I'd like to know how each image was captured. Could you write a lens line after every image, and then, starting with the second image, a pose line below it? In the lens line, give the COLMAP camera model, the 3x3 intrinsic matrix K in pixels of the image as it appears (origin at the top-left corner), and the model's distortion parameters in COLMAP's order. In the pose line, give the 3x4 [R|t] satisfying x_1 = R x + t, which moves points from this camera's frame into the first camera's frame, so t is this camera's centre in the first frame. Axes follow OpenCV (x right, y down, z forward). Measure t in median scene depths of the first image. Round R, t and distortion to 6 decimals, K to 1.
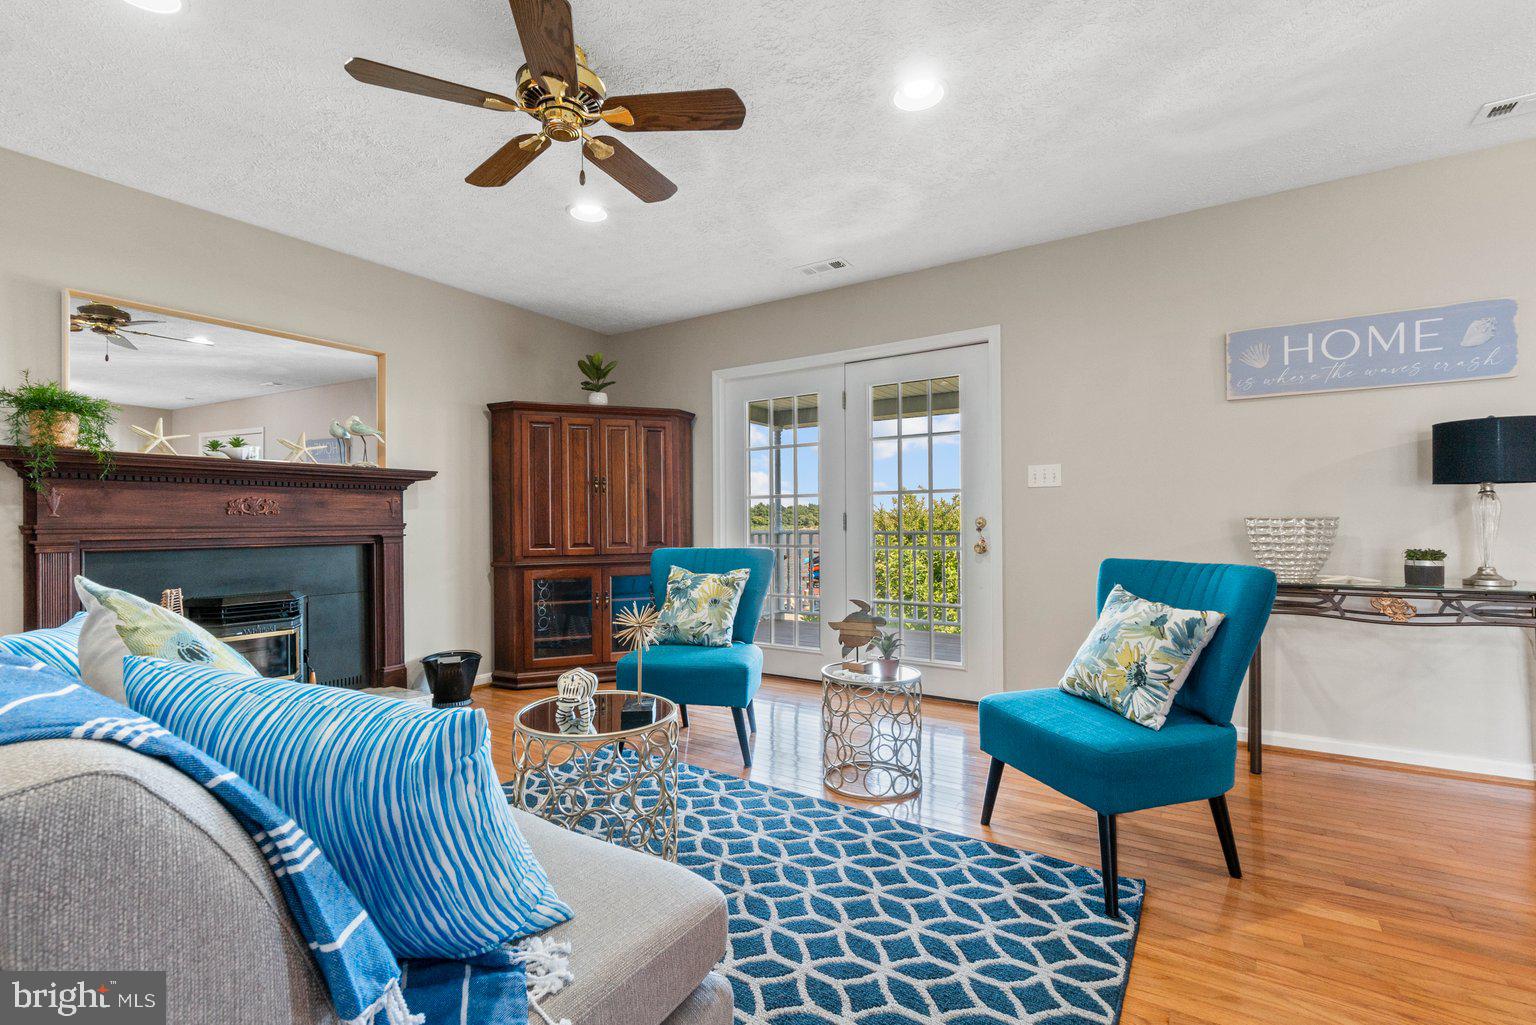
lens RADIAL K [[684.7, 0, 775.2], [0, 684.7, 523.4], [0, 0, 1]] dist [0.001703, 0.000192]
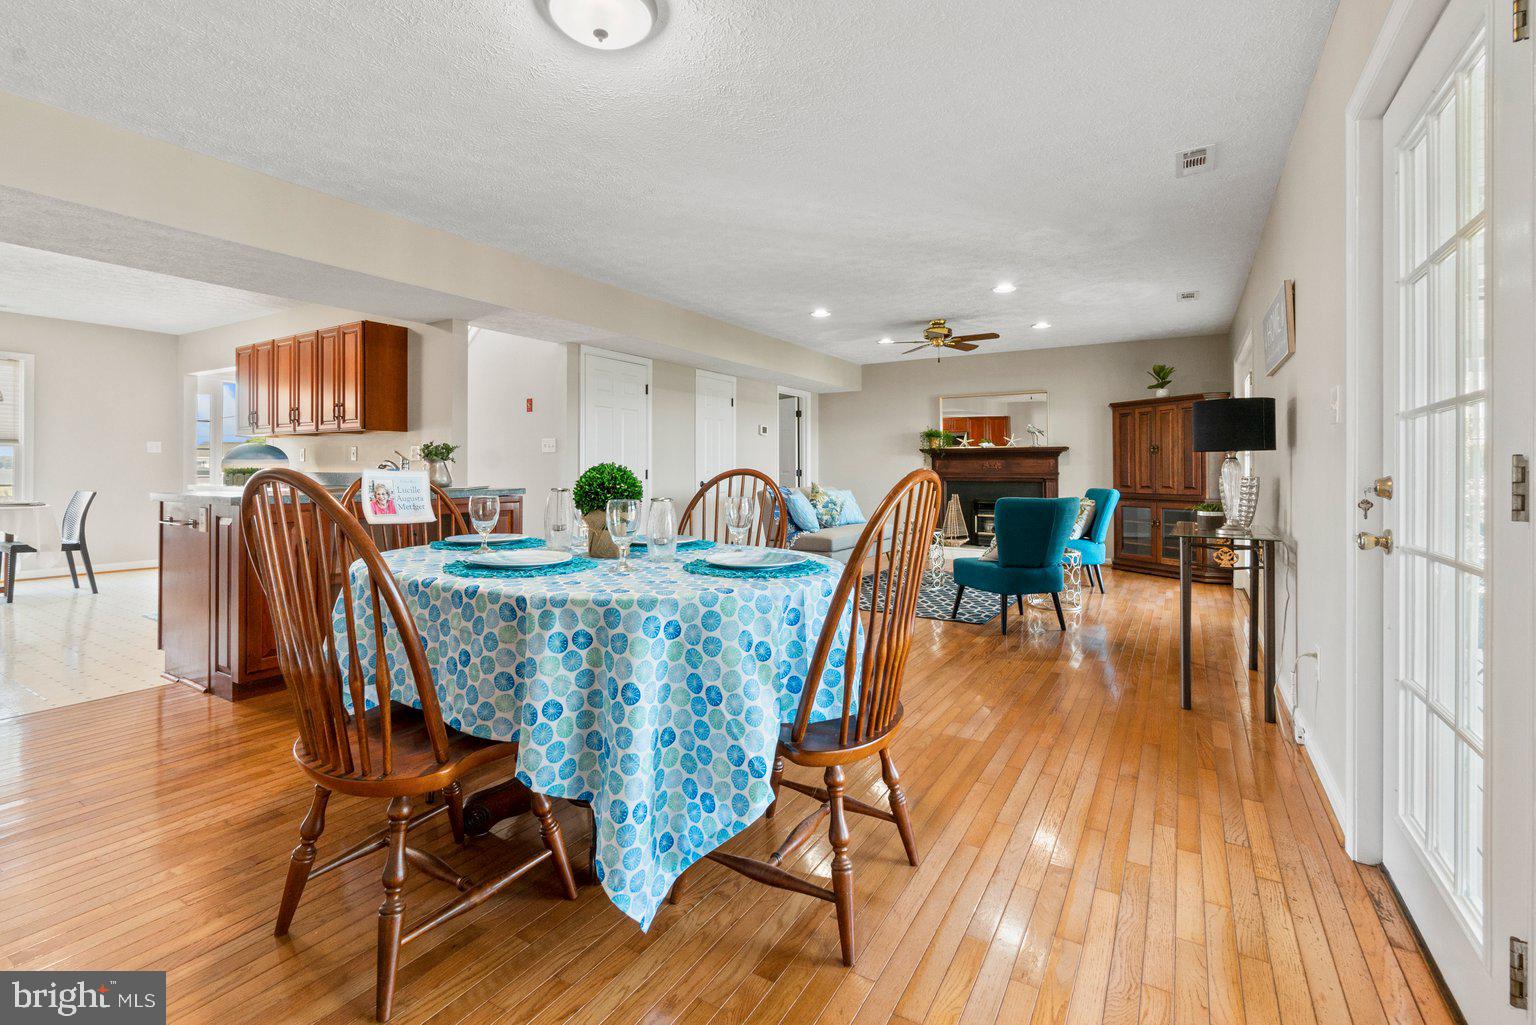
lens RADIAL K [[690.9, 0, 768.3], [0, 690.9, 469.0], [0, 0, 1]] dist [0.001194, 0.000087]
pose [[0.021539, 0.005766, -0.999751, 1.562570], [-0.003450, 0.999978, 0.005693, -0.020060], [0.999762, 0.003327, 0.021558, 0.101356]]
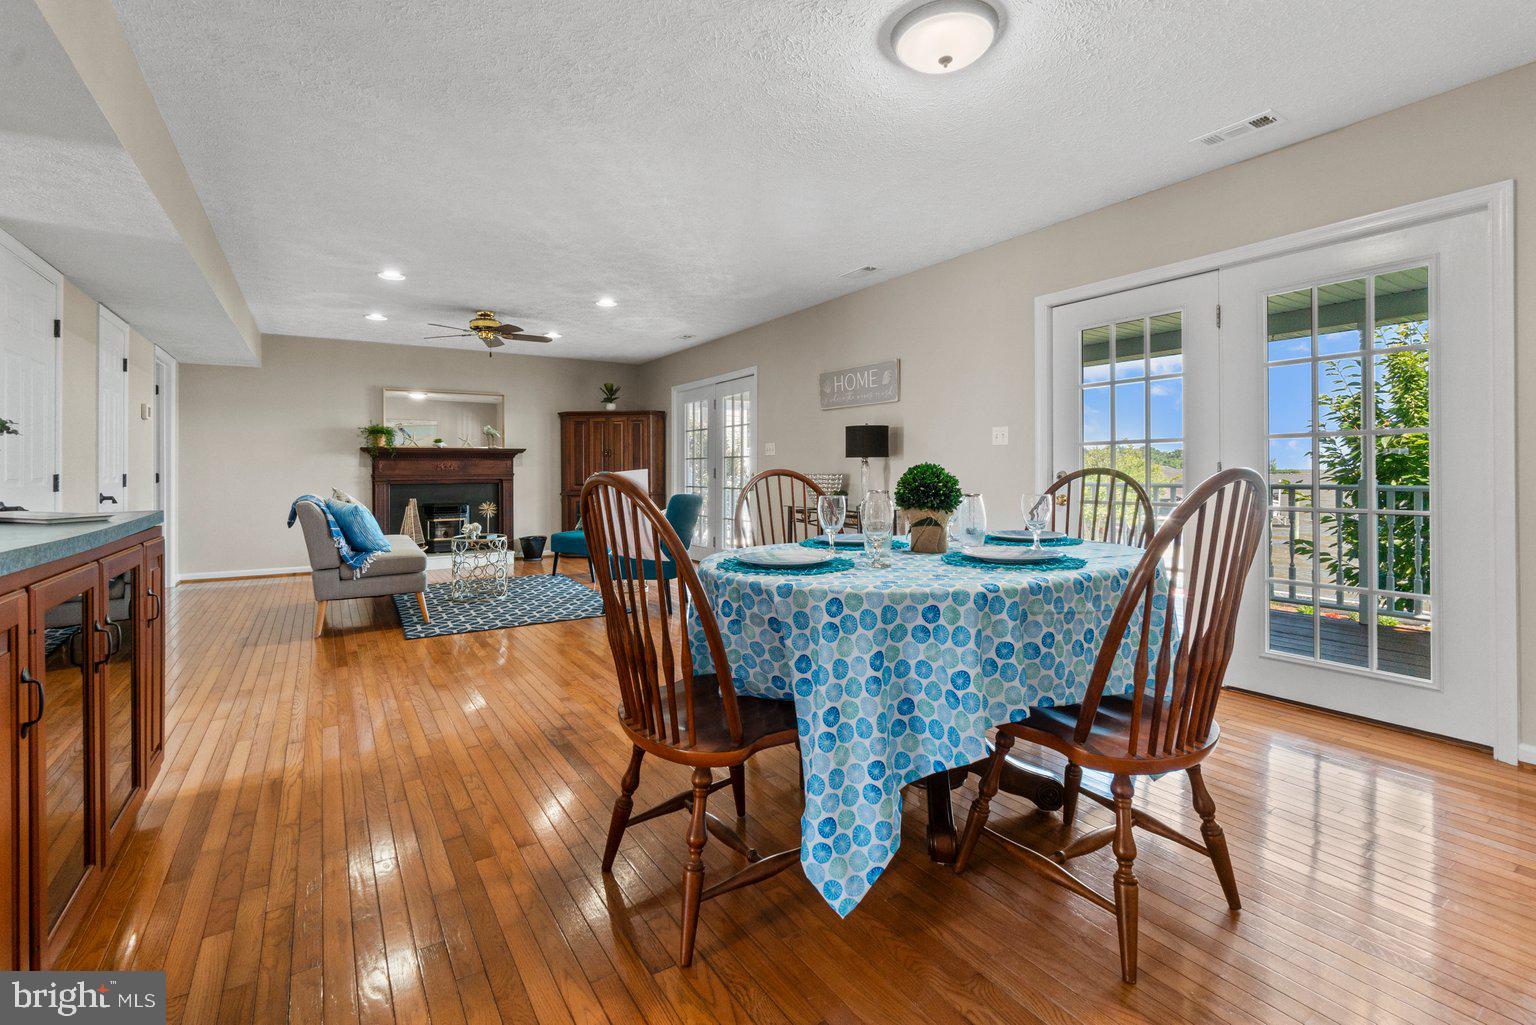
lens RADIAL K [[690.9, 0, 768.3], [0, 690.9, 469.0], [0, 0, 1]] dist [0.001194, 0.000087]
pose [[0.909961, 0.001728, -0.414689, 1.106959], [-0.002216, 0.999997, -0.000696, -0.015615], [0.414687, 0.001552, 0.909963, -0.641789]]
